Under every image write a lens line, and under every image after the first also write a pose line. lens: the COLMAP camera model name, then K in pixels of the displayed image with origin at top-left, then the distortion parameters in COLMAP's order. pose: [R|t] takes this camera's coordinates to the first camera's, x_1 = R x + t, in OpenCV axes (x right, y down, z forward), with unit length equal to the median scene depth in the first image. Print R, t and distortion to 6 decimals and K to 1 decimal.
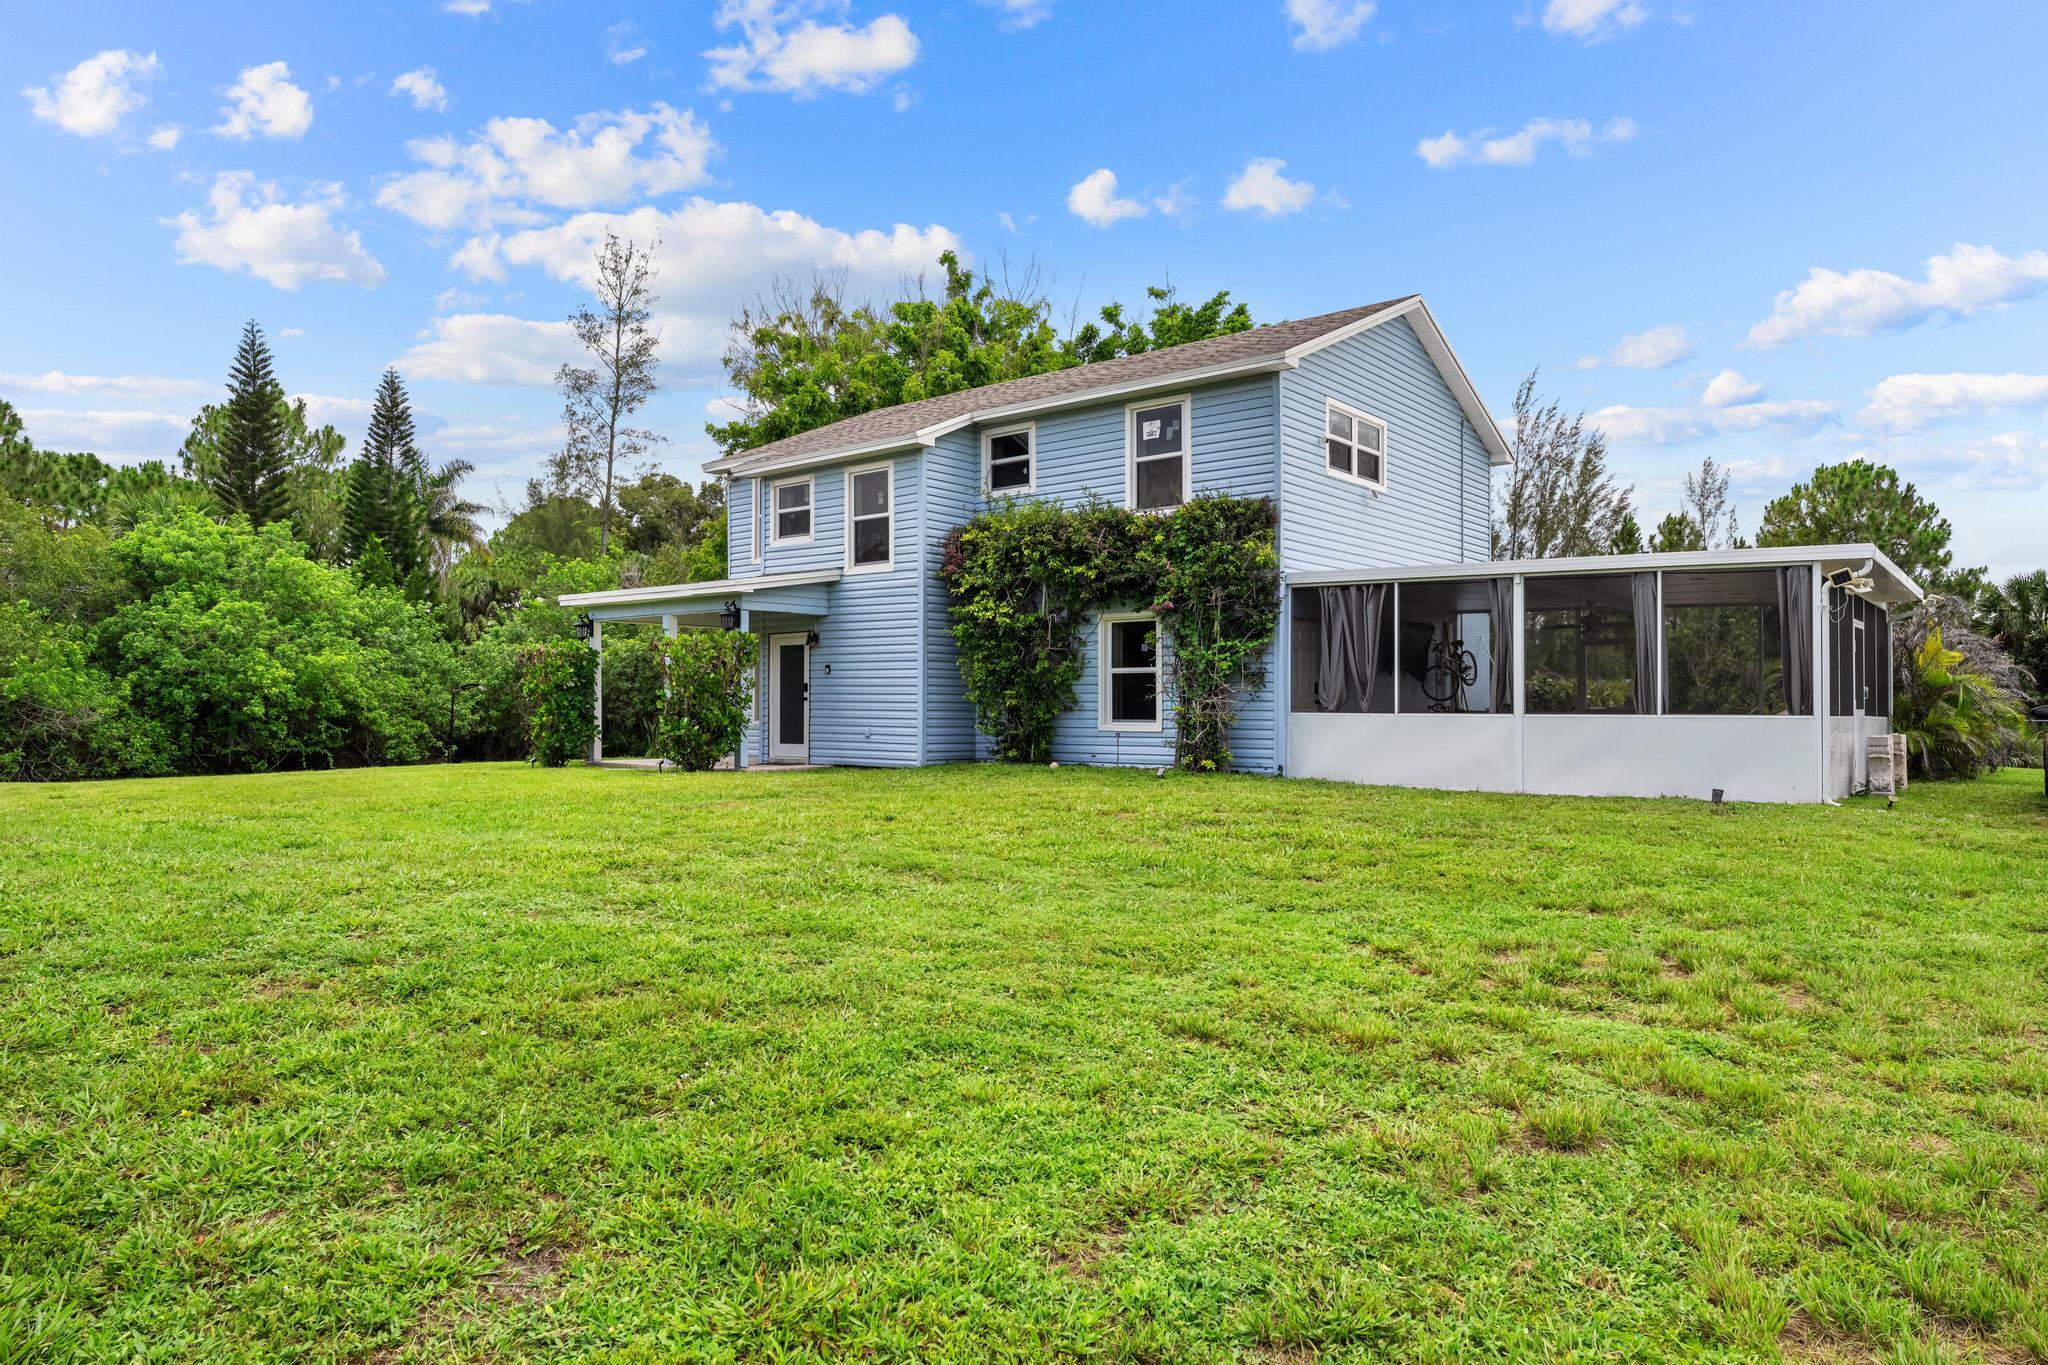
lens RADIAL K [[1216.1, 0, 1027.3], [0, 1216.1, 695.8], [0, 0, 1]] dist [-0.002922, -0.001692]
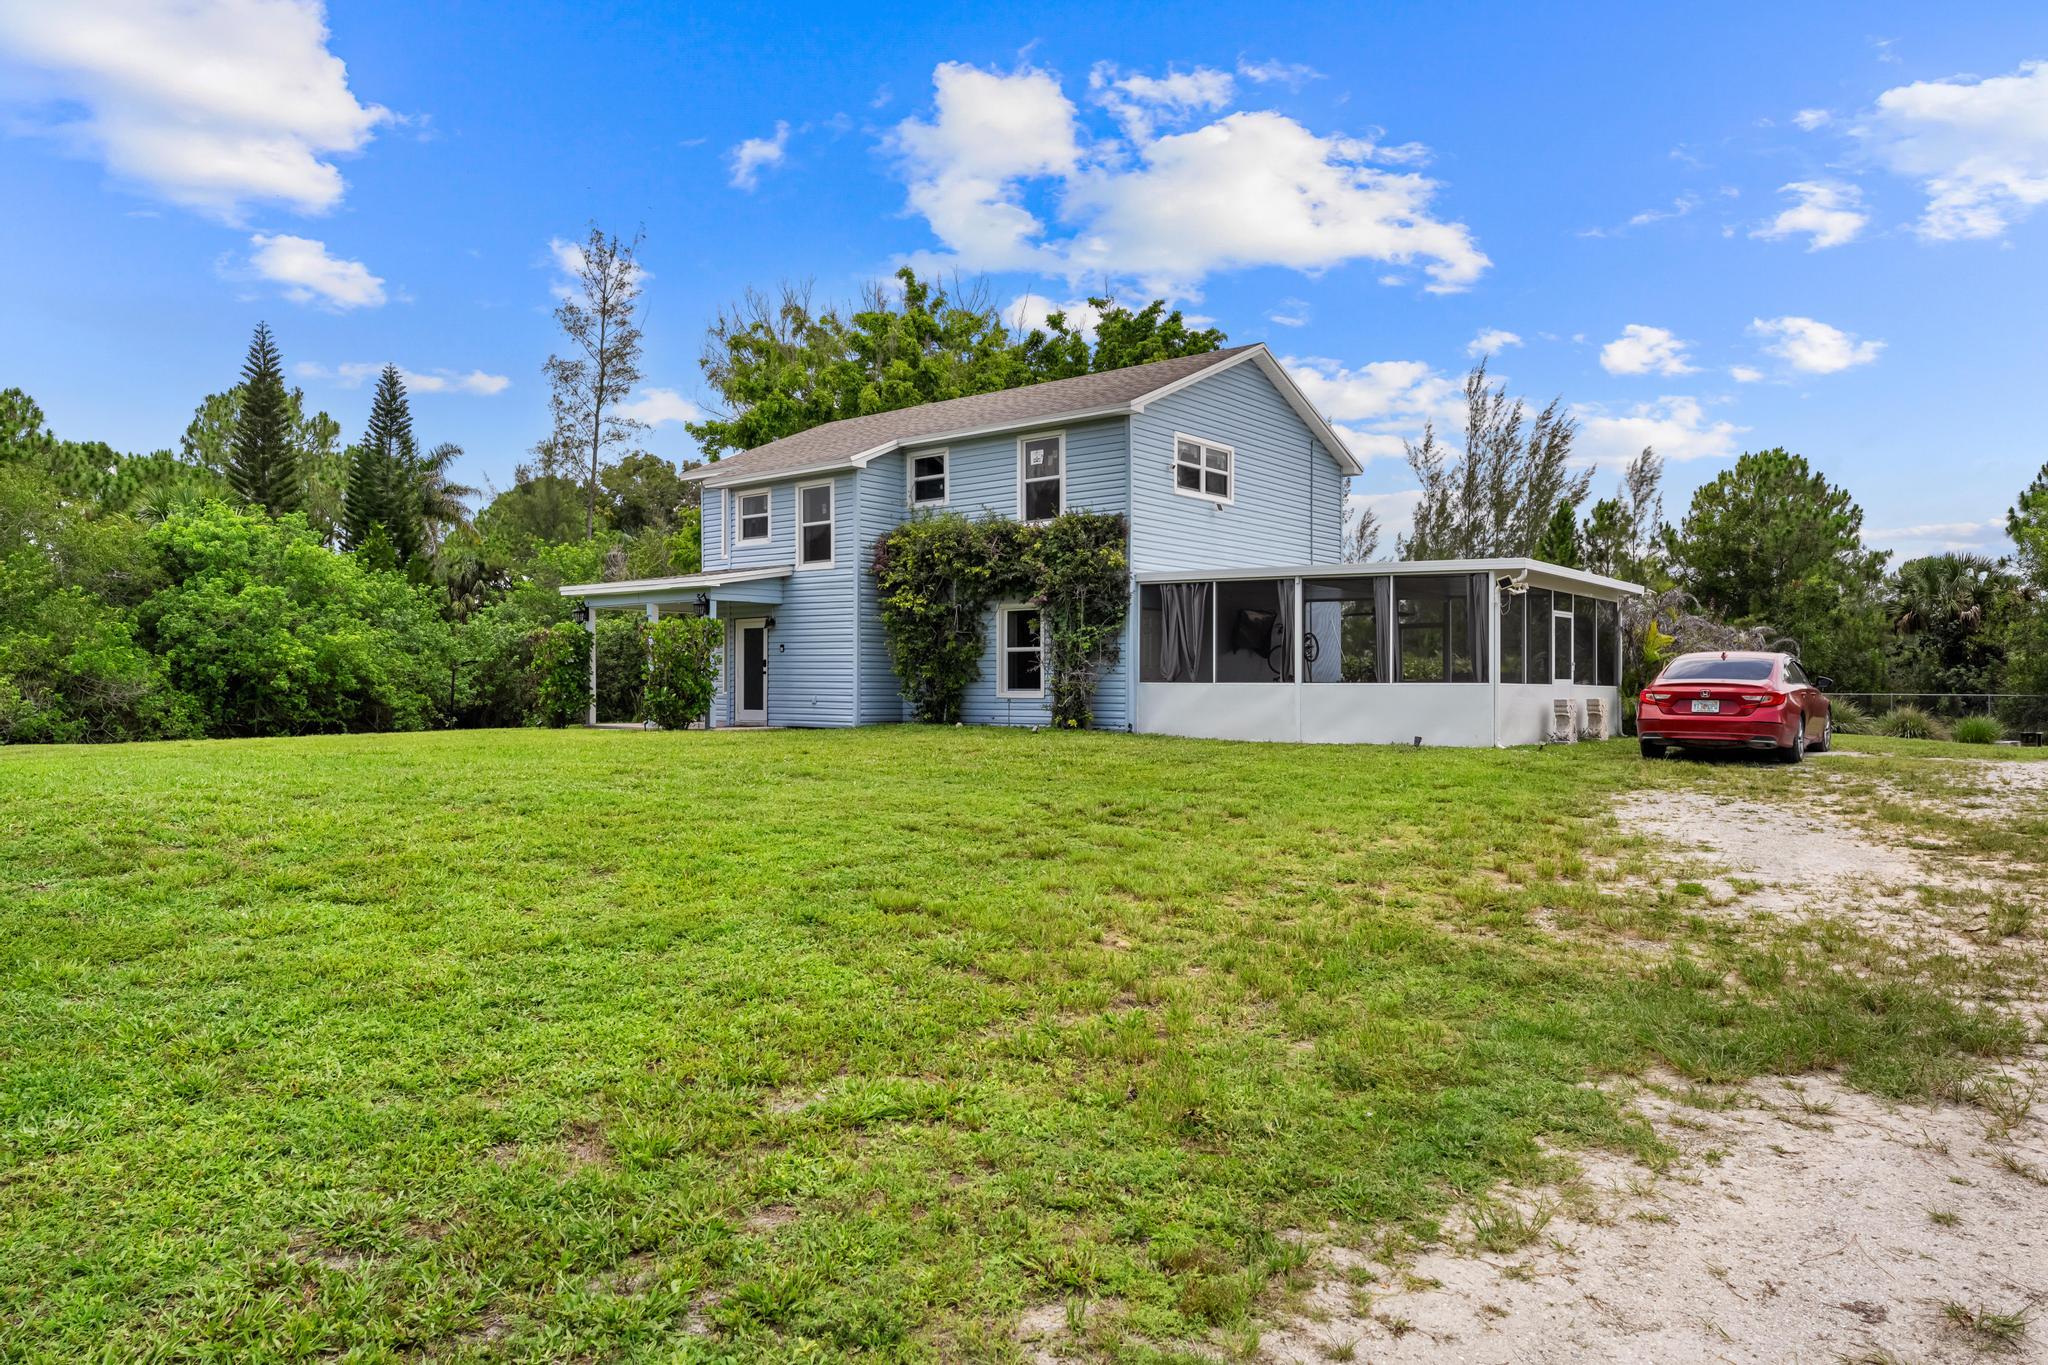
lens RADIAL K [[1283.4, 0, 1024.0], [0, 1283.4, 682.5], [0, 0, 1]] dist [-0.001403, 0.001108]
pose [[0.999991, 0.000052, -0.004234, 0.054206], [-0.000023, 0.999977, 0.006737, 0.002476], [0.004235, -0.006737, 0.999968, -0.184540]]
